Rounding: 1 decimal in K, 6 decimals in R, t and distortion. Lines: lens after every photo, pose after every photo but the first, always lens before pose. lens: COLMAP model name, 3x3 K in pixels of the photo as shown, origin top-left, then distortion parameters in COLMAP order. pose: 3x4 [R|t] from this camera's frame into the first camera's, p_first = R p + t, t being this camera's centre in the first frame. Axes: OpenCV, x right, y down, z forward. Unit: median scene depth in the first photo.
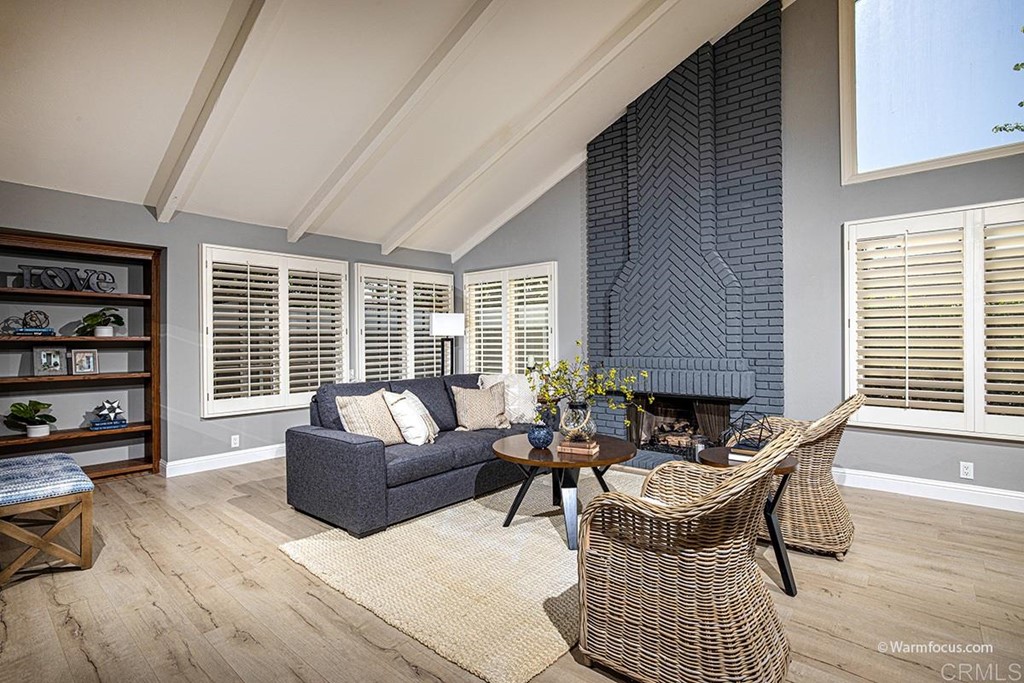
lens RADIAL K [[441.0, 0, 512.0], [0, 441.0, 341.5], [0, 0, 1]] dist [-0.027726, 0.000653]
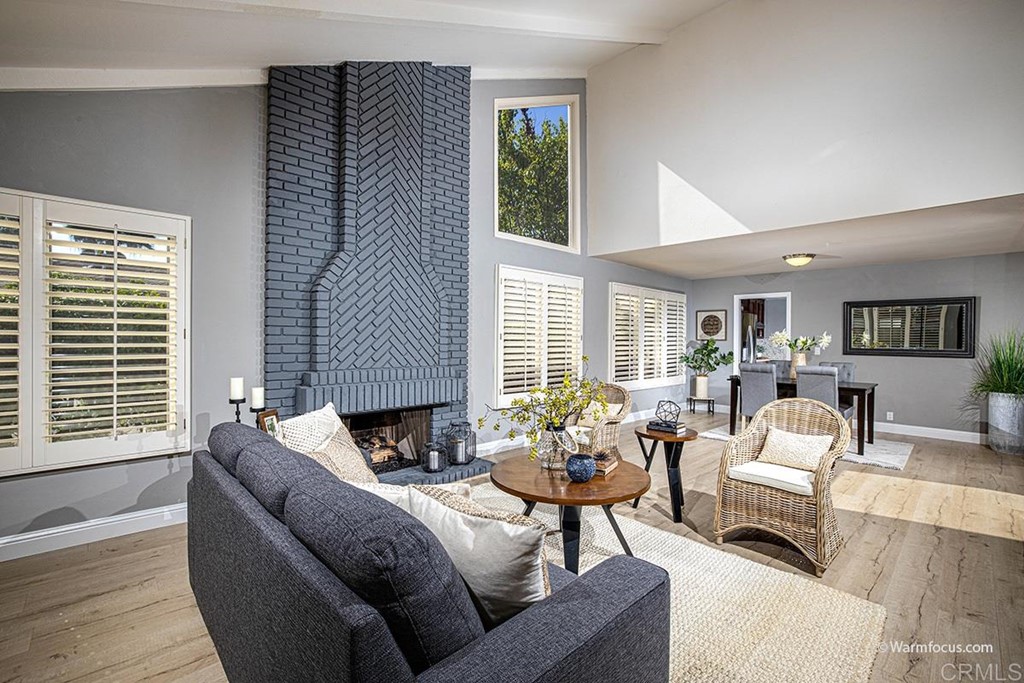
lens RADIAL K [[441.0, 0, 512.0], [0, 441.0, 341.5], [0, 0, 1]] dist [-0.027726, 0.000653]
pose [[0.151604, 0.001075, 0.988441, -0.490661], [-0.002742, 0.999996, -0.000667, -0.019398], [-0.988438, -0.002609, 0.151606, 0.582075]]
